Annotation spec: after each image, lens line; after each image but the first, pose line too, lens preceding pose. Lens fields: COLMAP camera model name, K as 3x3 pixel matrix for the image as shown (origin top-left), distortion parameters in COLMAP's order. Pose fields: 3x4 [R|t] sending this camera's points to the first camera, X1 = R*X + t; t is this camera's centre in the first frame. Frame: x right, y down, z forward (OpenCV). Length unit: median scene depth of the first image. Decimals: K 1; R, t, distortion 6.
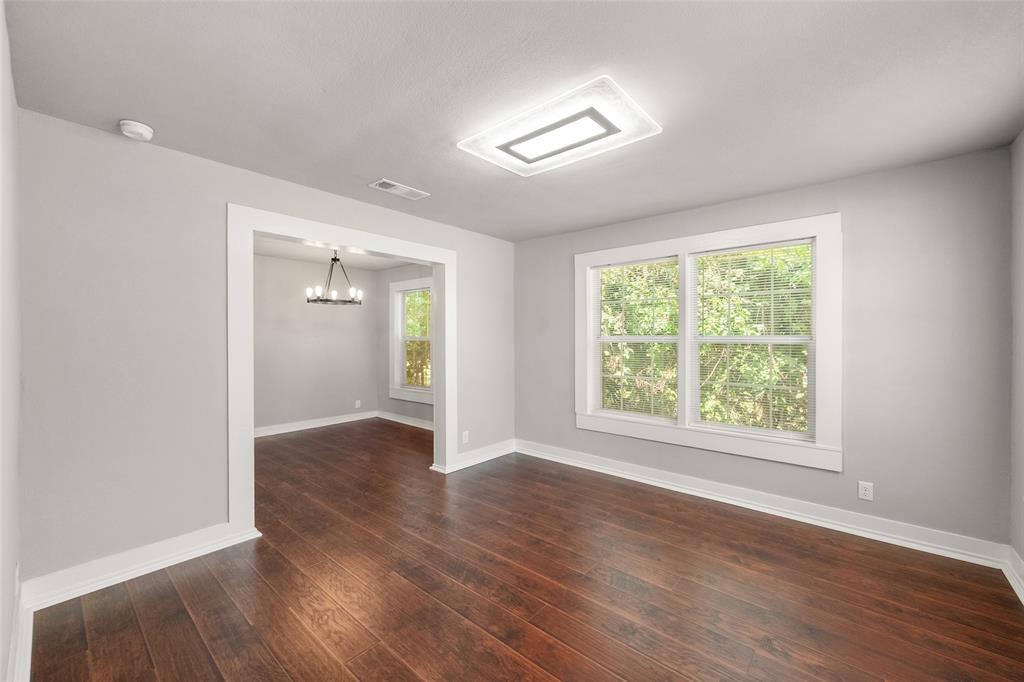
lens RADIAL K [[411.7, 0, 512.6], [0, 411.7, 337.9], [0, 0, 1]] dist [0.003531, -0.001128]
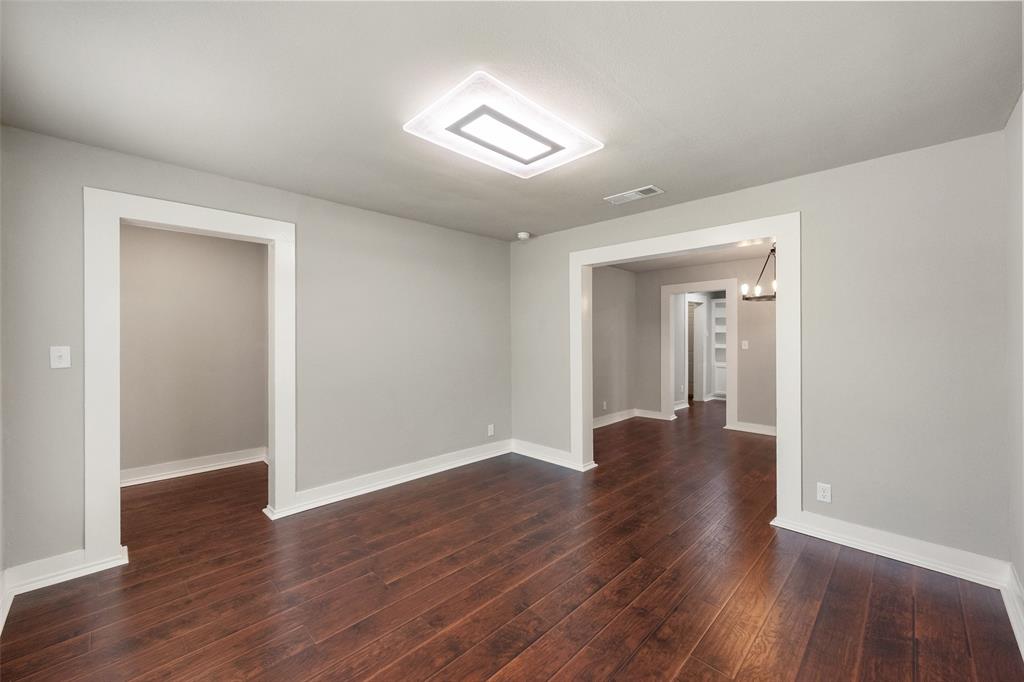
lens RADIAL K [[411.7, 0, 512.2], [0, 411.7, 336.9], [0, 0, 1]] dist [0.003531, -0.001128]
pose [[-0.071493, 0.001277, -0.997440, 0.940537], [-0.006731, 0.999976, 0.001763, -0.001146], [0.997418, 0.006839, -0.071483, 0.919254]]
